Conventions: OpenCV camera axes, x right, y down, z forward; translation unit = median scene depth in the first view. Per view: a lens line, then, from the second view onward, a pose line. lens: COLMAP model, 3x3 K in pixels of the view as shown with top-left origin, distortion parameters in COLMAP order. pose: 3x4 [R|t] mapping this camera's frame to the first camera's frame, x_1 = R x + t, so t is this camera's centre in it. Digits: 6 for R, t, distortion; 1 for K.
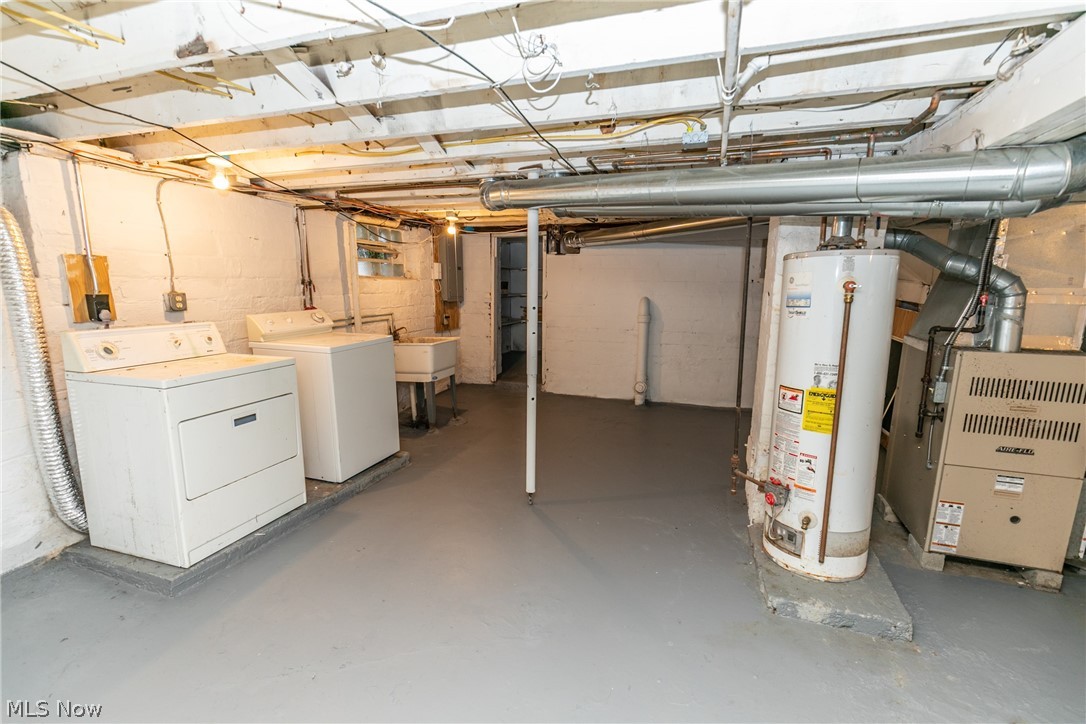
lens RADIAL K [[492.0, 0, 542.3], [0, 492.0, 373.1], [0, 0, 1]] dist [0.006598, -0.000070]
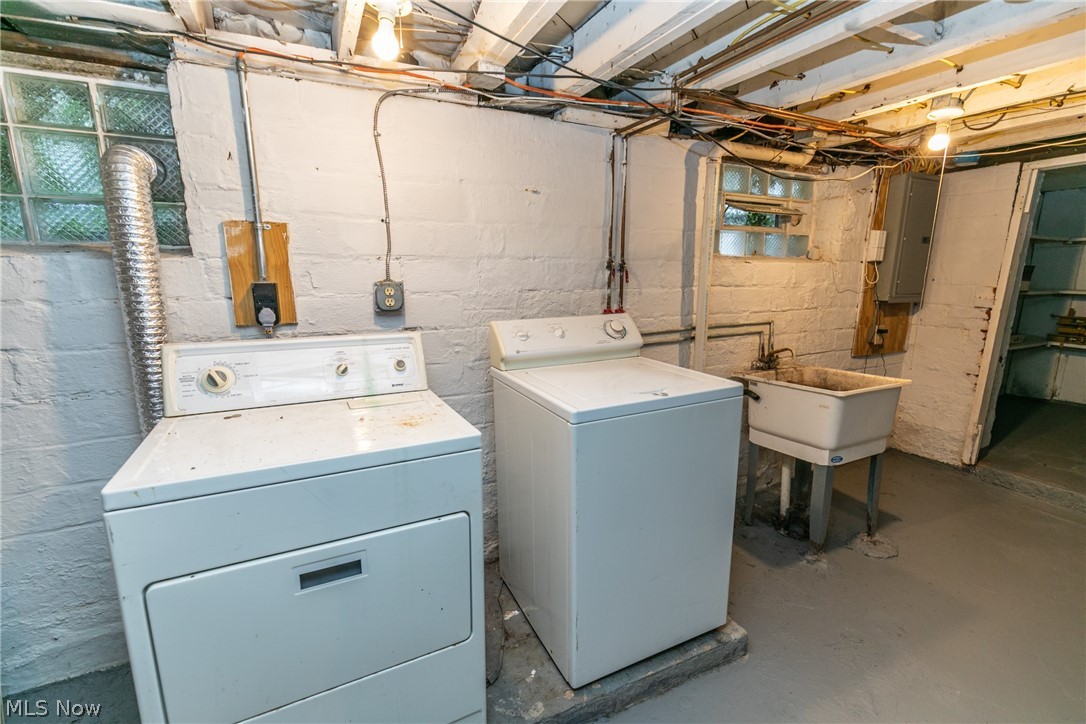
lens RADIAL K [[492.0, 0, 542.3], [0, 492.0, 373.1], [0, 0, 1]] dist [0.006598, -0.000070]
pose [[0.716220, 0.140225, -0.683641, -0.111530], [-0.125589, 0.989510, 0.071390, -0.080159], [0.686481, 0.034727, 0.726318, 0.468168]]
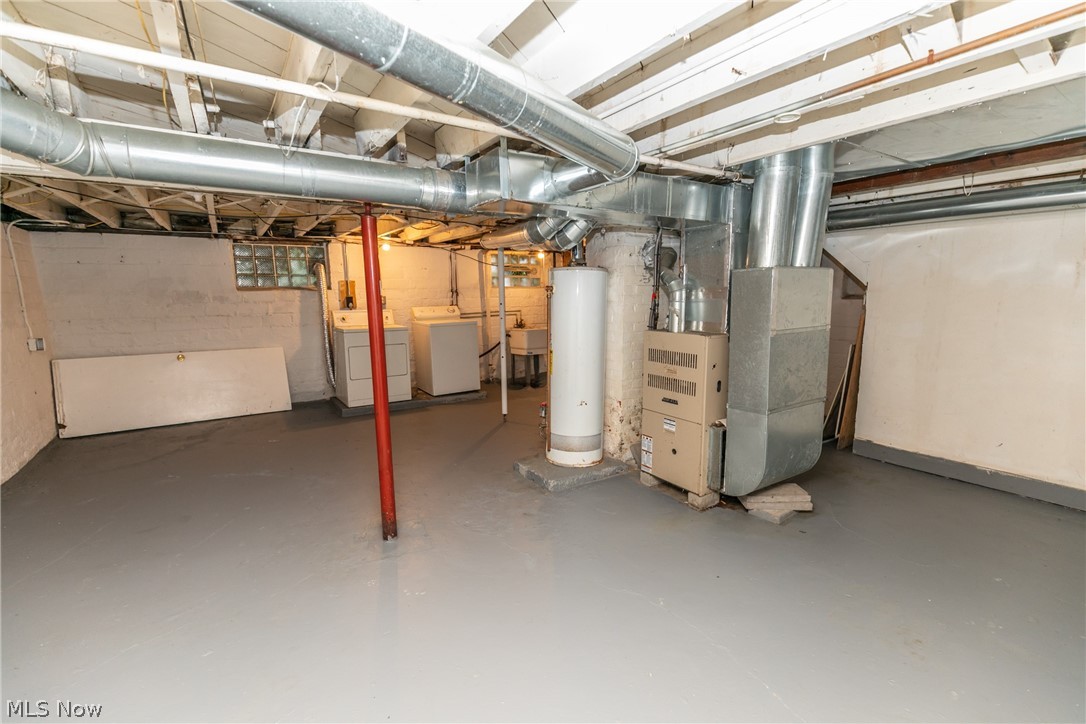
lens RADIAL K [[482.8, 0, 540.0], [0, 482.8, 371.6], [0, 0, 1]] dist [0.001020, -0.000241]
pose [[0.790835, 0.088851, -0.605546, 0.778242], [-0.099942, 0.994873, 0.015454, 0.045671], [0.603814, 0.048298, 0.795661, -0.180552]]
